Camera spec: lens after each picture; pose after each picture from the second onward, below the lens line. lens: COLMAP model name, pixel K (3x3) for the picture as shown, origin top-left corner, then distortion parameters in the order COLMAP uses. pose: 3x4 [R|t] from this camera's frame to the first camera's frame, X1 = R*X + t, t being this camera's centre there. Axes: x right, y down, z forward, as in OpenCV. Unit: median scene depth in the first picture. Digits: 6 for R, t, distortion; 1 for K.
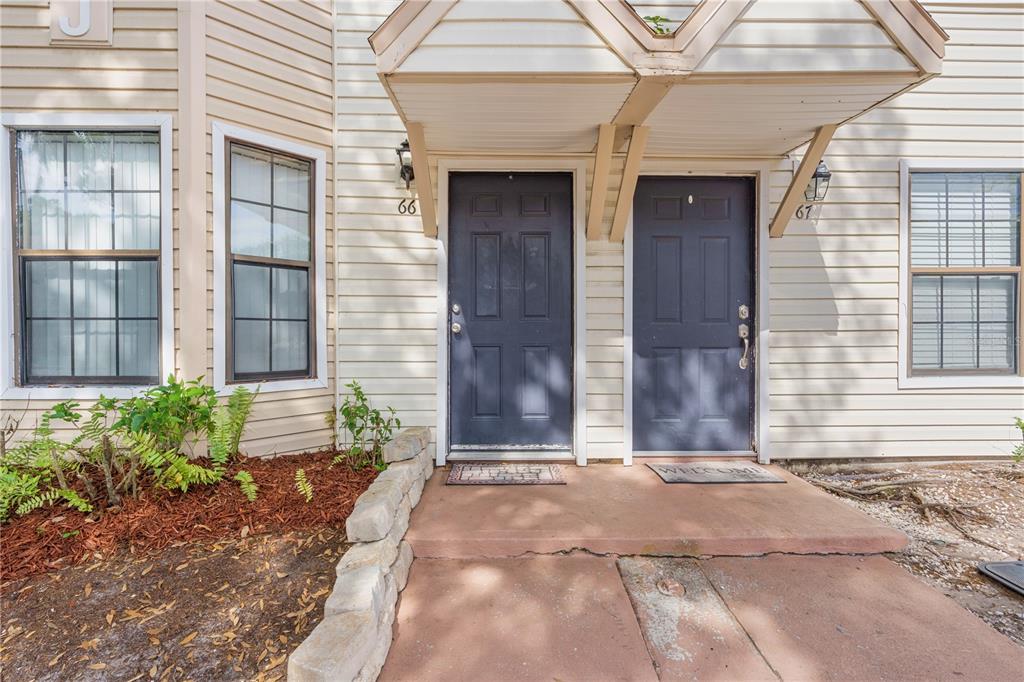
lens RADIAL K [[475.1, 0, 510.7], [0, 475.1, 334.2], [0, 0, 1]] dist [-0.001583, 0.000416]
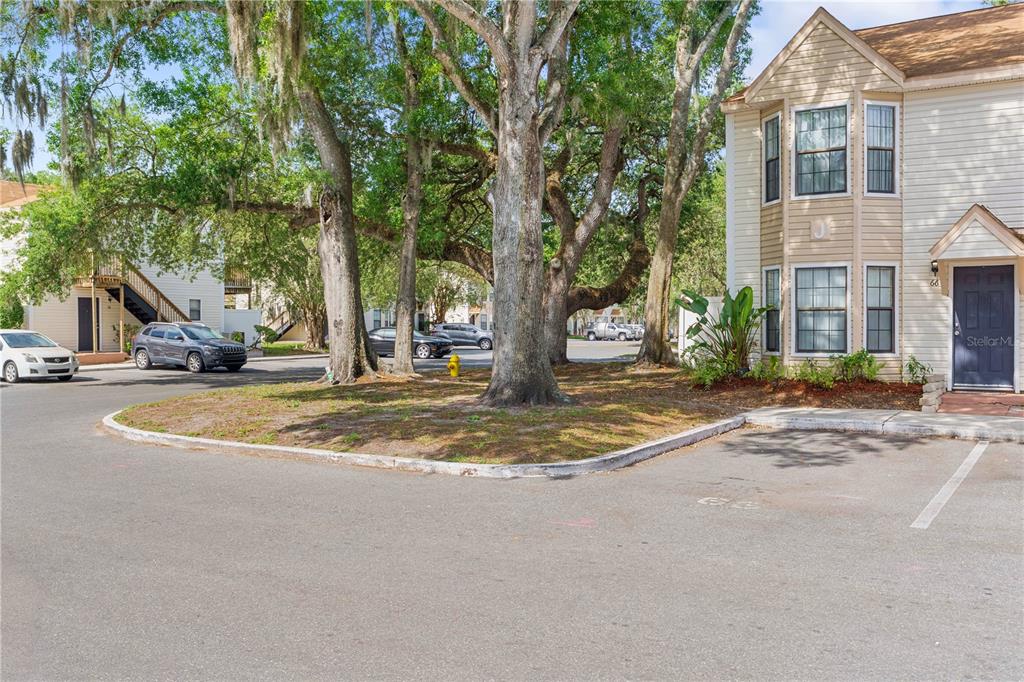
lens RADIAL K [[920.9, 0, 512.0], [0, 920.9, 341.0], [0, 0, 1]] dist [-0.000315, 0.002141]
pose [[0.848000, 0.002892, -0.529989, 0.449416], [-0.004265, 0.999990, -0.001368, 0.041720], [0.529979, 0.003420, 0.848004, -4.166393]]
